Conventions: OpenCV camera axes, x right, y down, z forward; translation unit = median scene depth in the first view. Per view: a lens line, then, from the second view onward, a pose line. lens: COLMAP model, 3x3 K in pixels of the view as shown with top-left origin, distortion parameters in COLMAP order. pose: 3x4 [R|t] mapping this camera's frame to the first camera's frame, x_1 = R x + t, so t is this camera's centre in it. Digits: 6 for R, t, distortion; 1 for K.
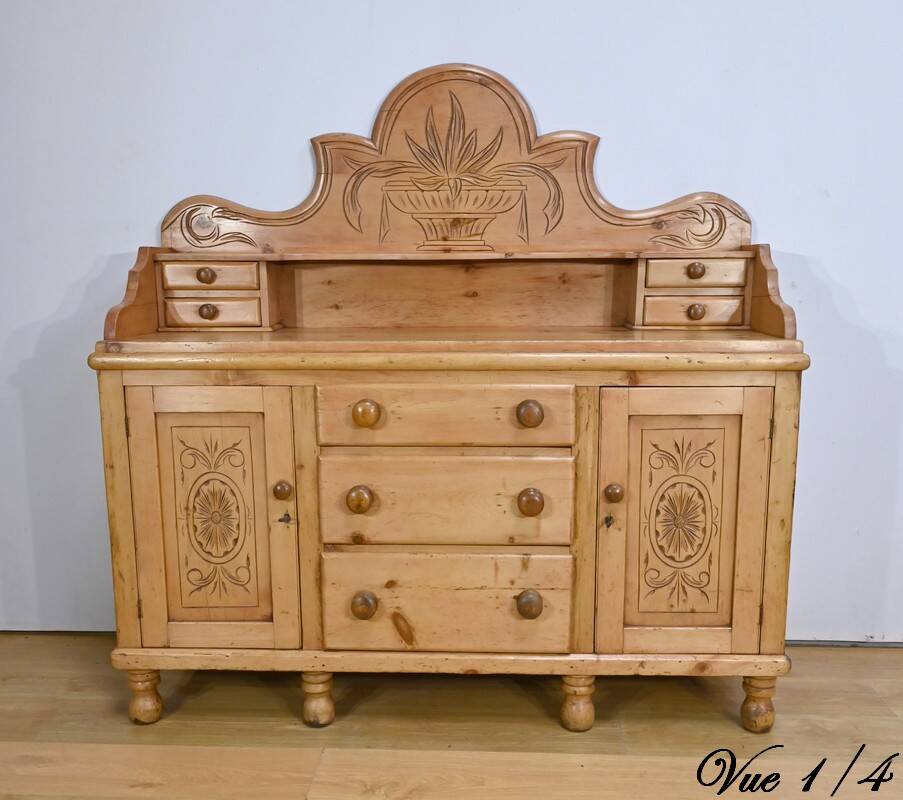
lens RADIAL K [[927.4, 0, 453.5], [0, 927.4, 430.6], [0, 0, 1]] dist [0.002379, 0.000000]
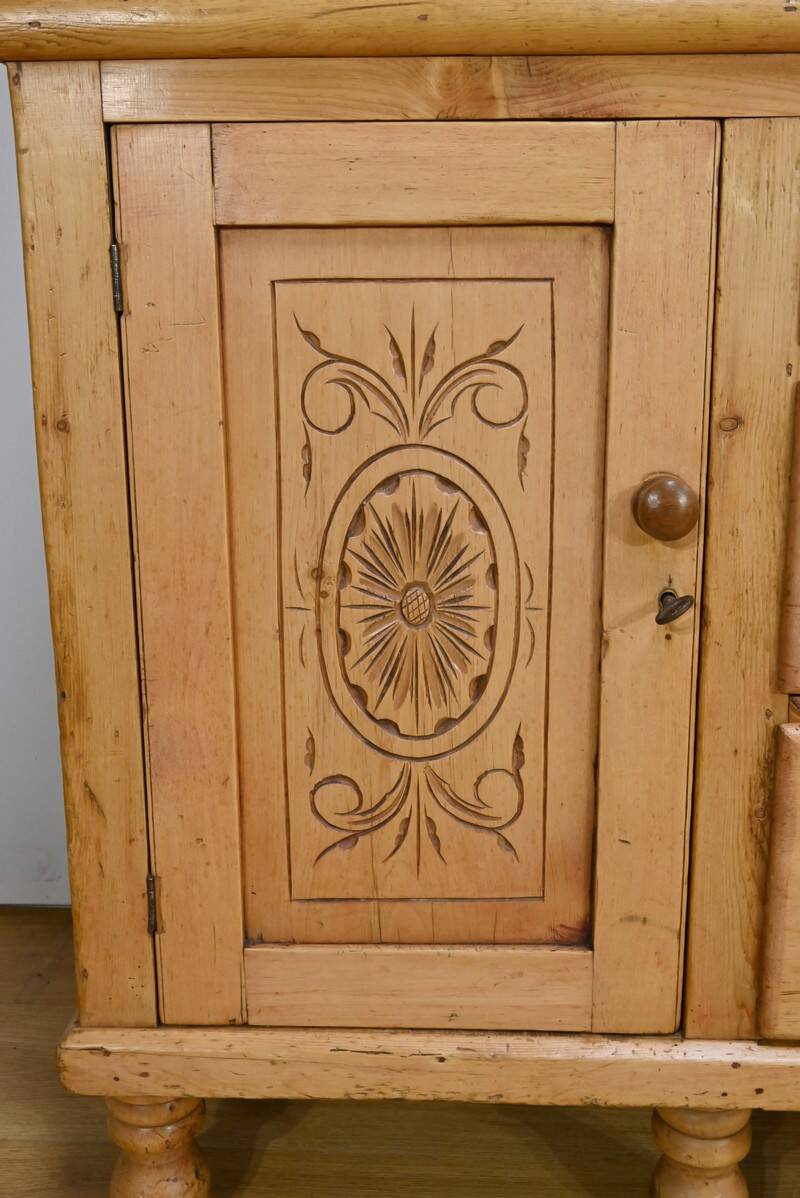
lens RADIAL K [[1213.2, 0, 405.4], [0, 1213.2, 590.6], [0, 0, 1]] dist [0.003842, 0.000000]
pose [[0.999997, 0.001991, -0.001670, -0.254926], [-0.001908, 0.998817, 0.048595, 0.069674], [0.001765, -0.048592, 0.998817, 0.607514]]
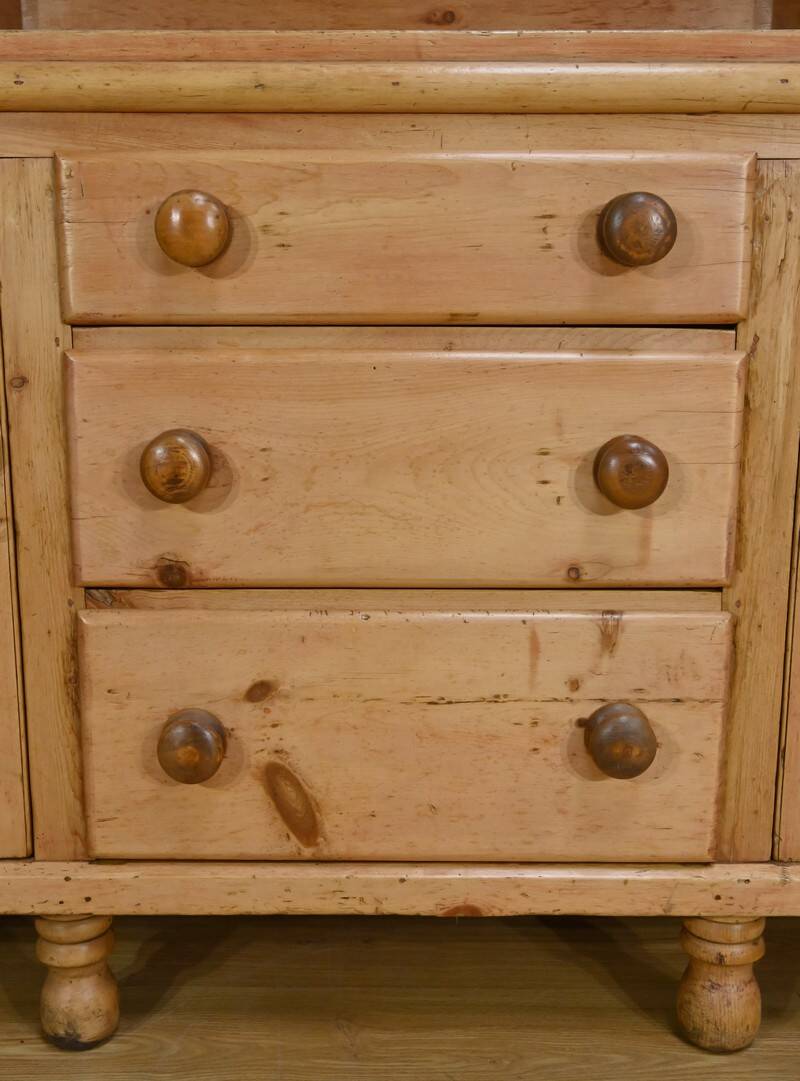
lens RADIAL K [[1346.4, 0, 367.1], [0, 1346.4, 554.9], [0, 0, 1]] dist [0.004549, 0.000000]
pose [[0.999376, -0.002554, 0.035220, -0.041694], [0.001244, 0.999308, 0.037182, 0.086091], [-0.035290, -0.037115, 0.998688, 0.430524]]
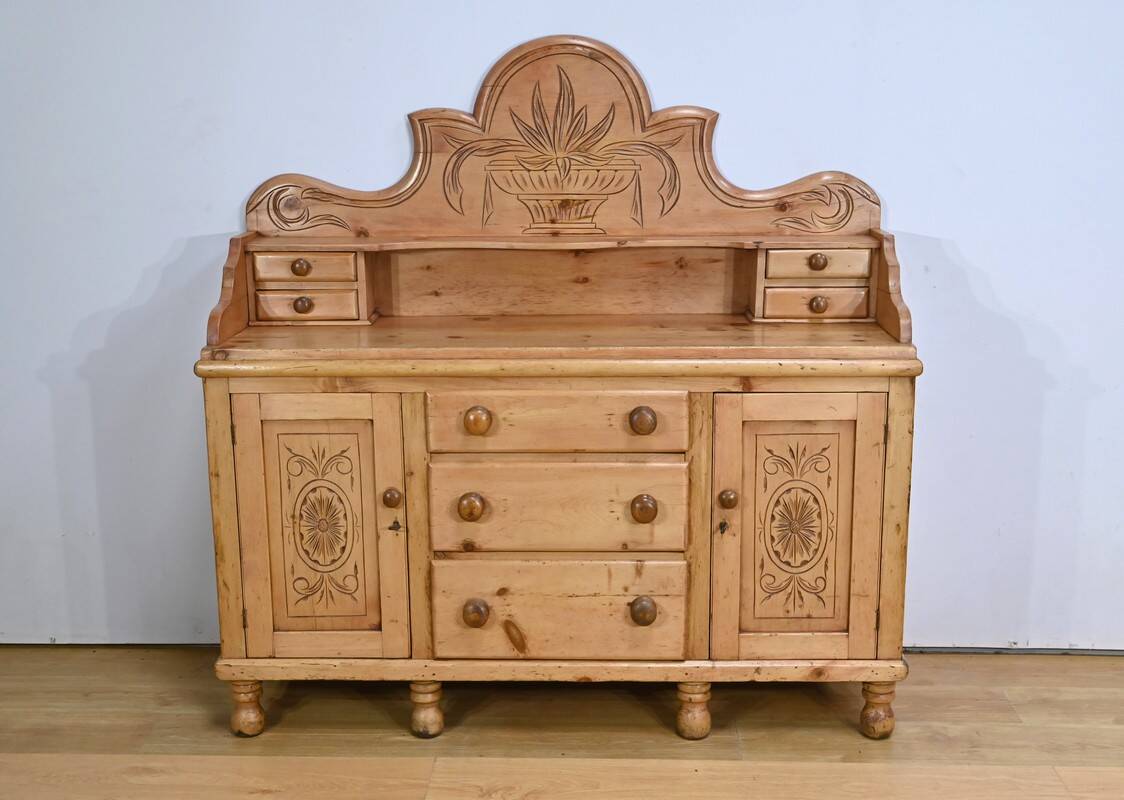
lens RADIAL K [[1411.9, 0, 558.8], [0, 1411.9, 409.6], [0, 0, 1]] dist [0.000552, 0.000000]
pose [[0.999923, -0.006076, 0.010785, -0.022424], [0.005603, 0.999045, 0.043340, -0.089941], [-0.011038, -0.043276, 0.999002, -0.477550]]
